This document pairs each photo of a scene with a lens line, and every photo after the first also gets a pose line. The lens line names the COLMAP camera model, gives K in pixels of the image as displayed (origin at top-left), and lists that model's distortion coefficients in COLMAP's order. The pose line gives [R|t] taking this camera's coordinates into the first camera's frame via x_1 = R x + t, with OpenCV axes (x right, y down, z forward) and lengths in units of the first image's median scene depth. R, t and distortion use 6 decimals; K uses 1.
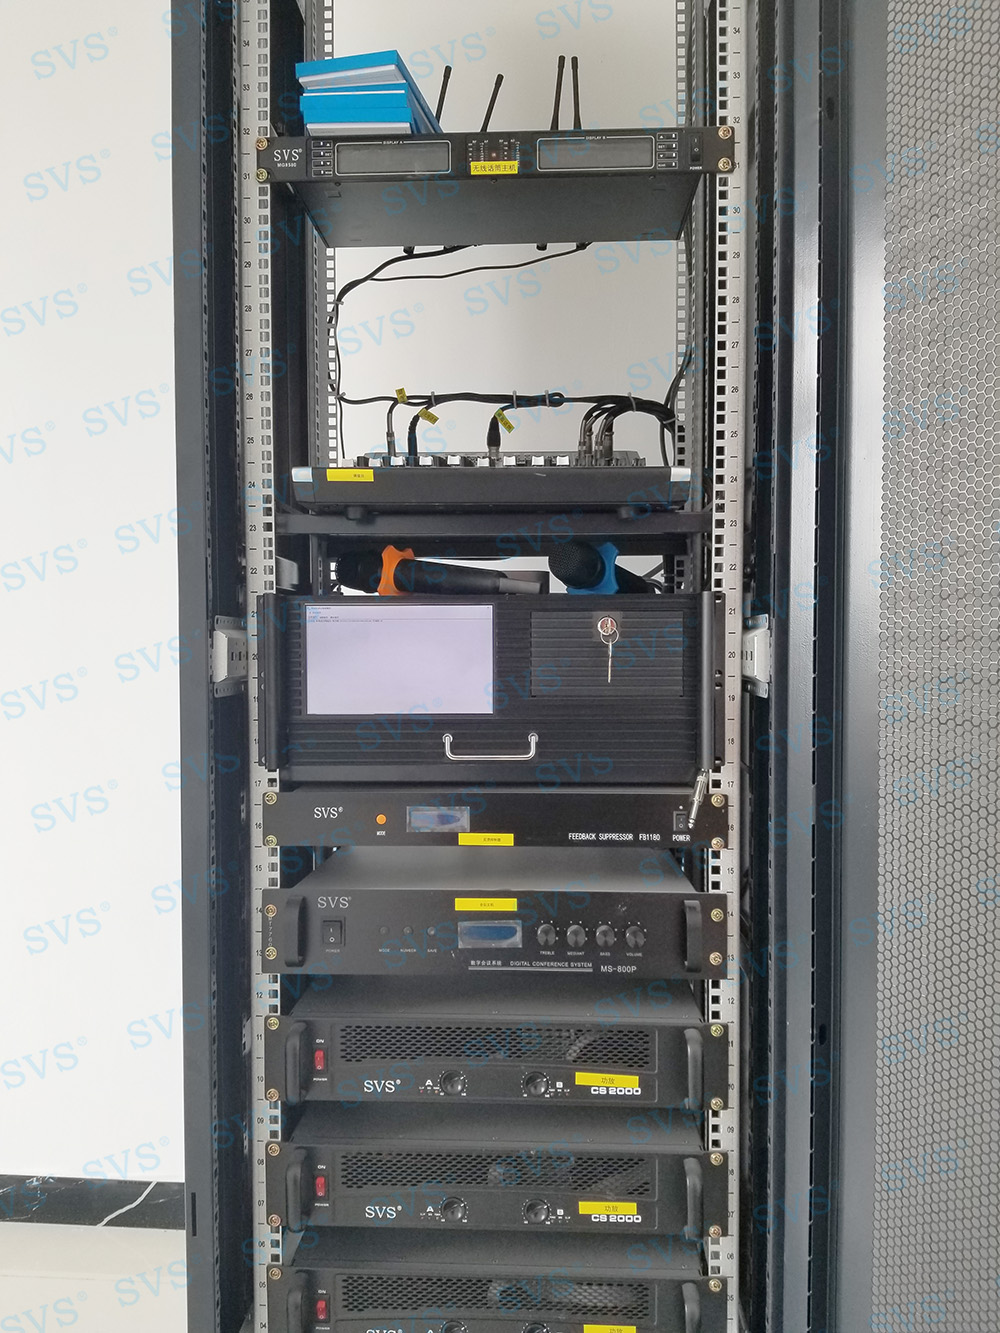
lens RADIAL K [[995.2, 0, 500.0], [0, 995.2, 666.5], [0, 0, 1]] dist [-0.007140, -0.005642]
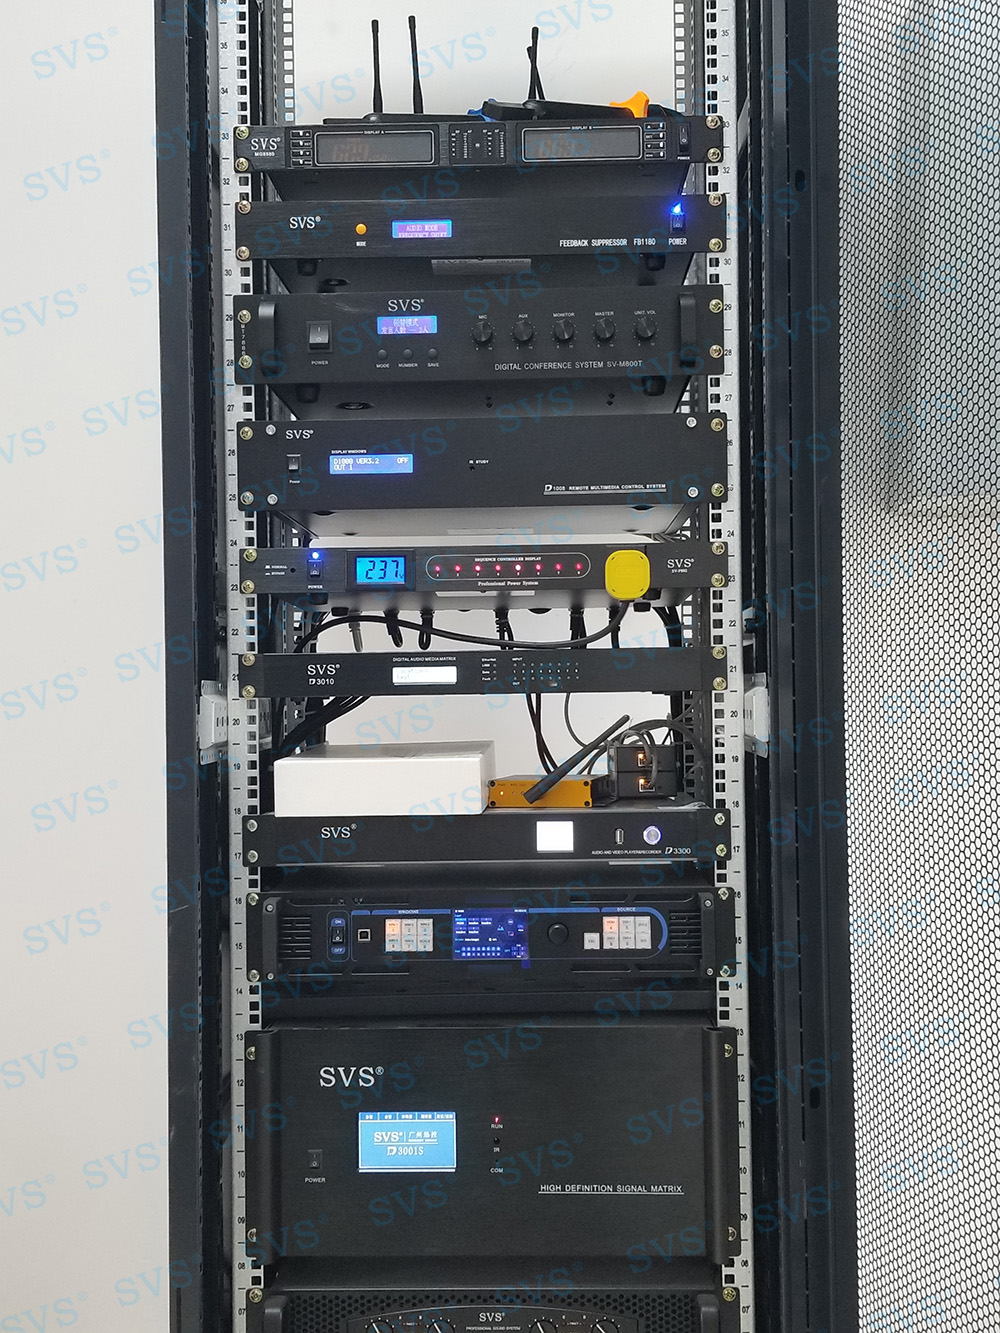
lens RADIAL K [[1039.5, 0, 500.0], [0, 1039.5, 666.5], [0, 0, 1]] dist [-0.001806, -0.003504]
pose [[0.999876, -0.013146, 0.008714, -0.000673], [0.013506, 0.999003, -0.042557, 0.281190], [-0.008146, 0.042669, 0.999056, 0.013188]]
